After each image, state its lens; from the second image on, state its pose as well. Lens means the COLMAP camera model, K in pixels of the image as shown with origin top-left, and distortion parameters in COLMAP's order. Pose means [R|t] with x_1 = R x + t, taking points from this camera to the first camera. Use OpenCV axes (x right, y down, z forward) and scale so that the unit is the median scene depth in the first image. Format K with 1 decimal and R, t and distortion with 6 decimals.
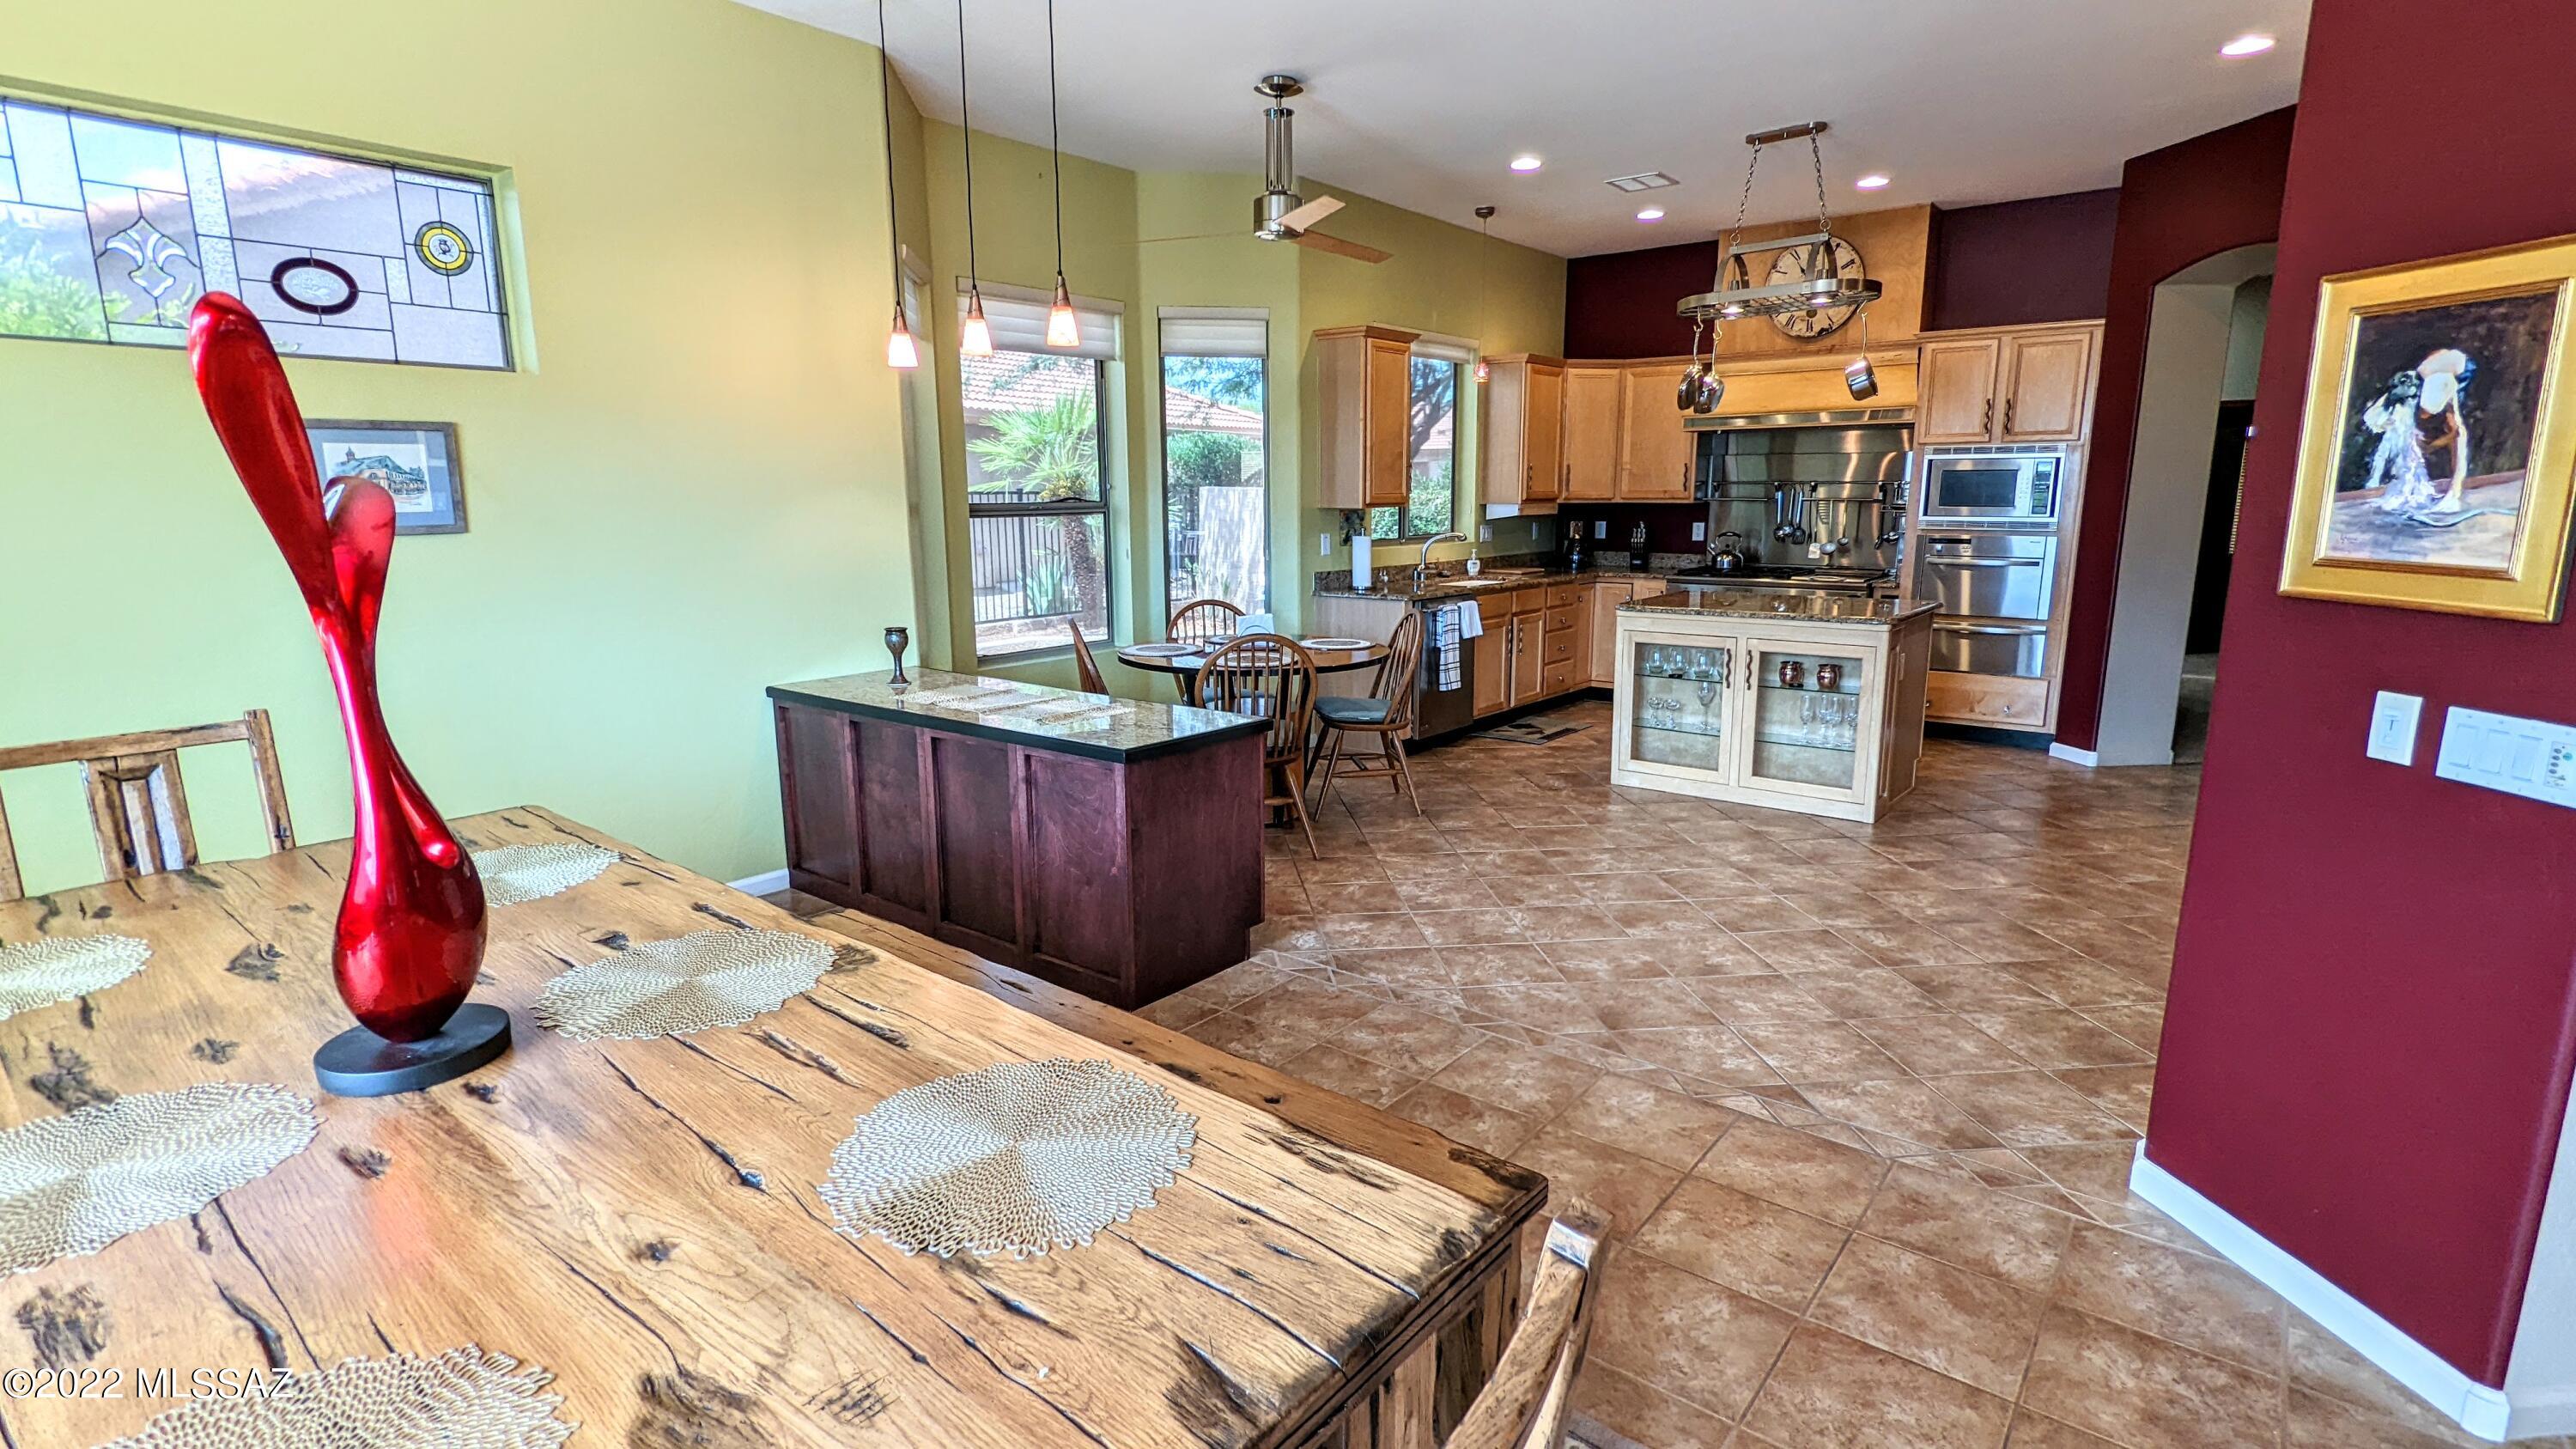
lens RADIAL K [[1212.9, 0, 1290.9], [0, 1212.9, 729.3], [0, 0, 1]] dist [-0.001850, 0.000613]
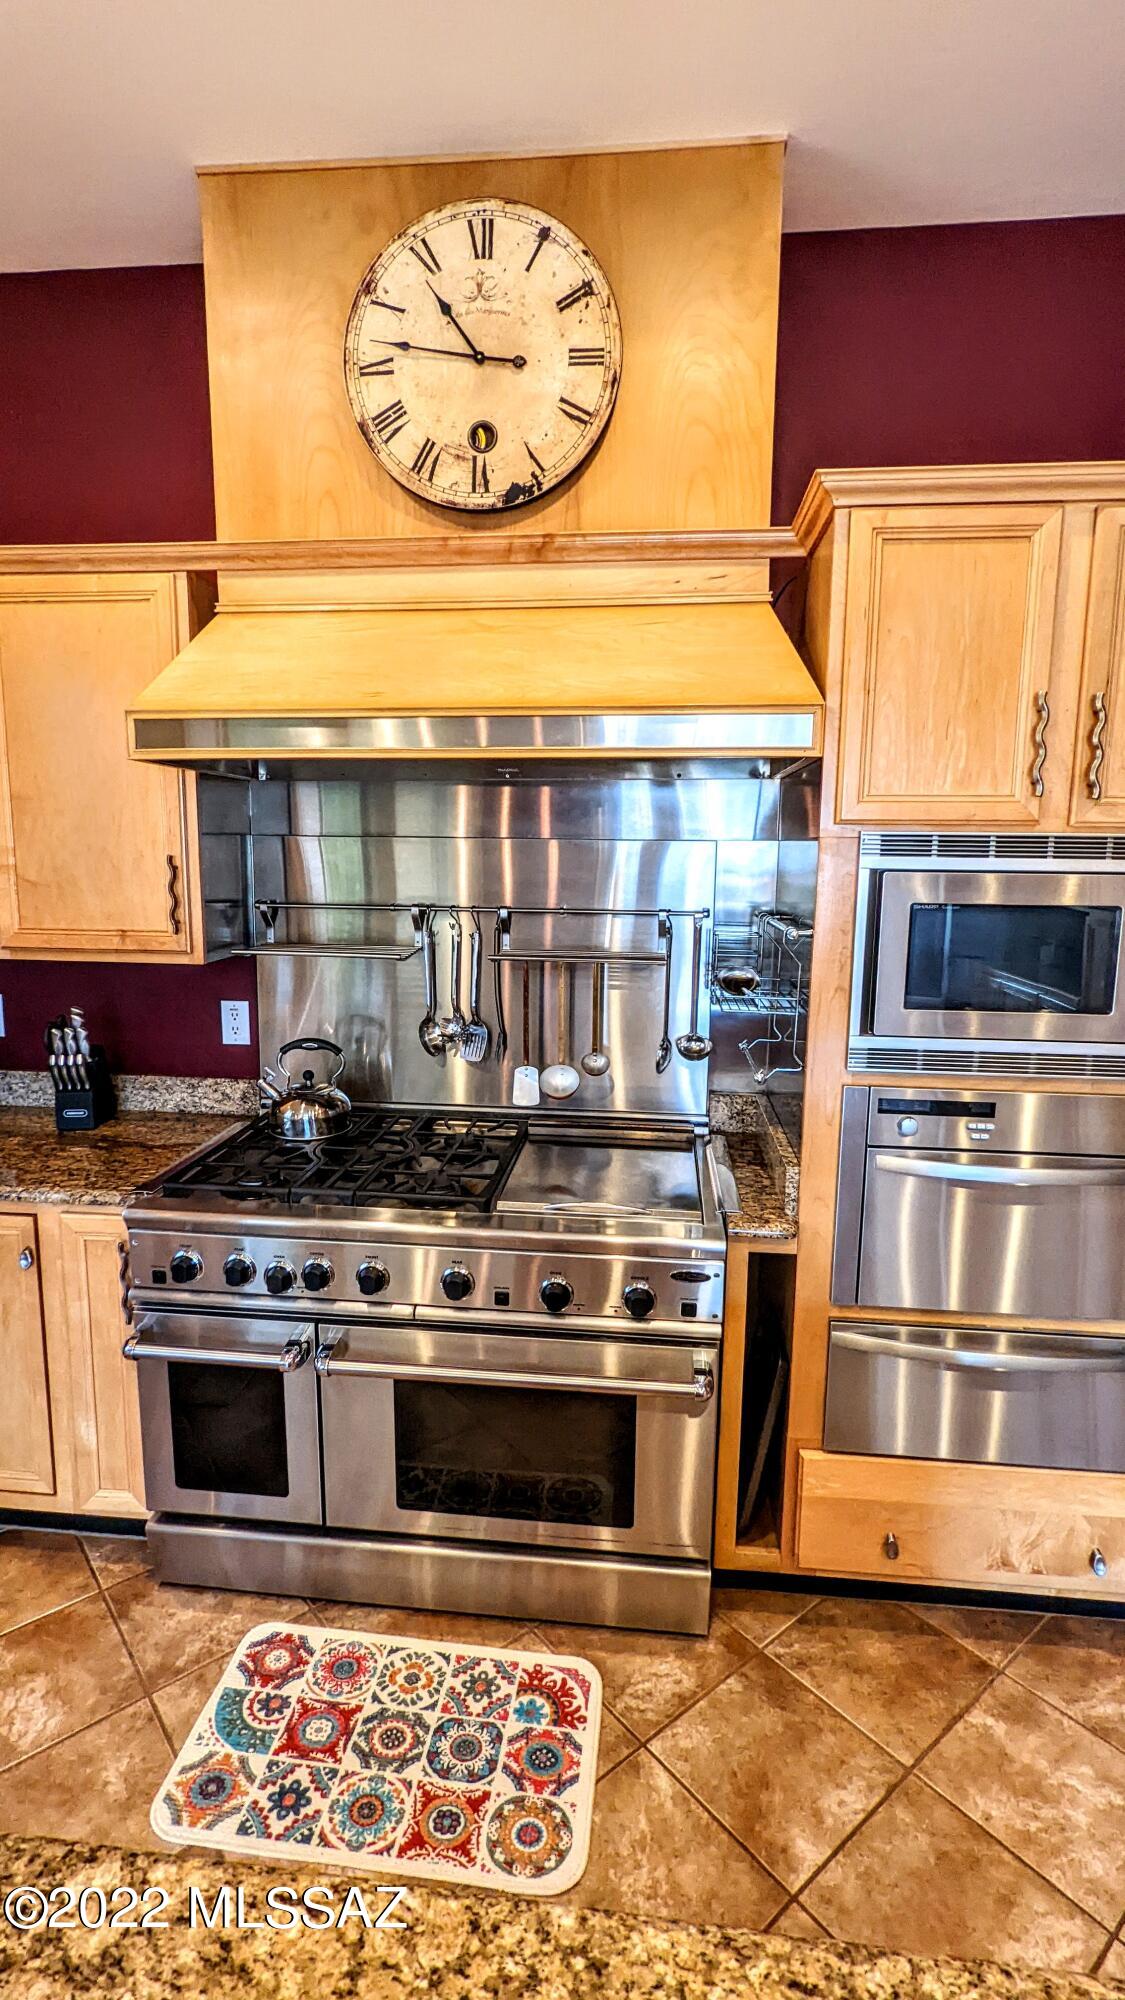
lens RADIAL K [[941.6, 0, 562.6], [0, 941.6, 1000.9], [0, 0, 1]] dist [-0.001850, 0.000613]
pose [[0.837994, -0.061892, 0.542158, 0.285519], [0.087994, 0.995871, -0.022321, -0.169667], [-0.538538, 0.066412, 0.839980, 0.754117]]
